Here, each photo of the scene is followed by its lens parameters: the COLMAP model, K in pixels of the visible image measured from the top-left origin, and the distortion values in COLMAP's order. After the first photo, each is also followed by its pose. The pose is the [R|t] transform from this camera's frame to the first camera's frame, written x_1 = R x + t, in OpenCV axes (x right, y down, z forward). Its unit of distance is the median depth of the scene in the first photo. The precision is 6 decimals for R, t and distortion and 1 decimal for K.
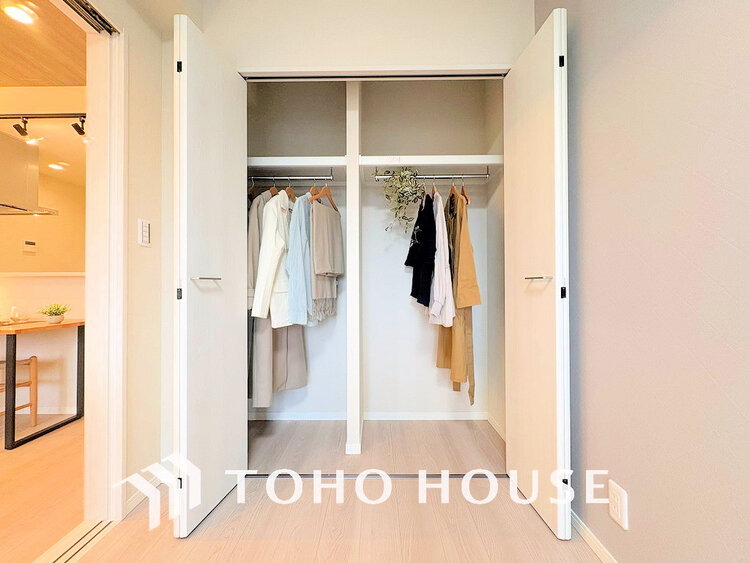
lens RADIAL K [[297.5, 0, 379.1], [0, 297.5, 284.9], [0, 0, 1]] dist [-0.000717, 0.000631]
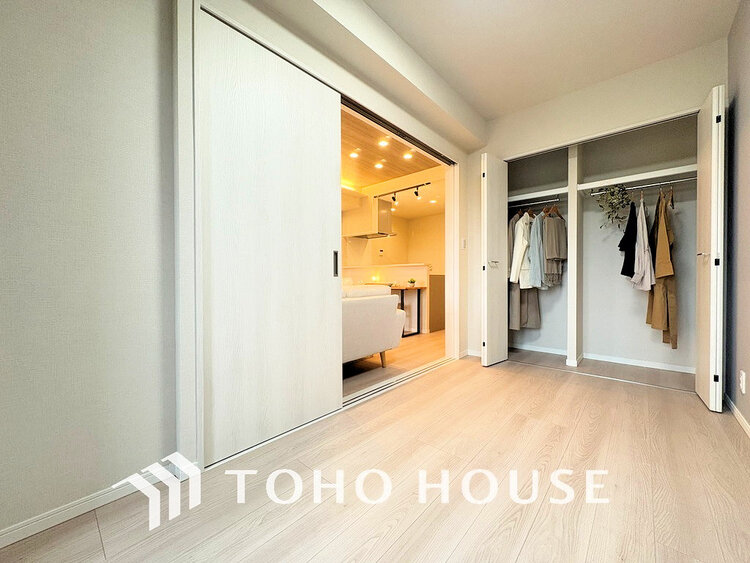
lens RADIAL K [[297.5, 0, 373.6], [0, 297.5, 282.0], [0, 0, 1]] dist [-0.000717, 0.000631]
pose [[0.736220, 0.009393, -0.676678, 0.212027], [0.000455, 0.999897, 0.014374, 0.069507], [0.676743, -0.010890, 0.736139, -0.933103]]
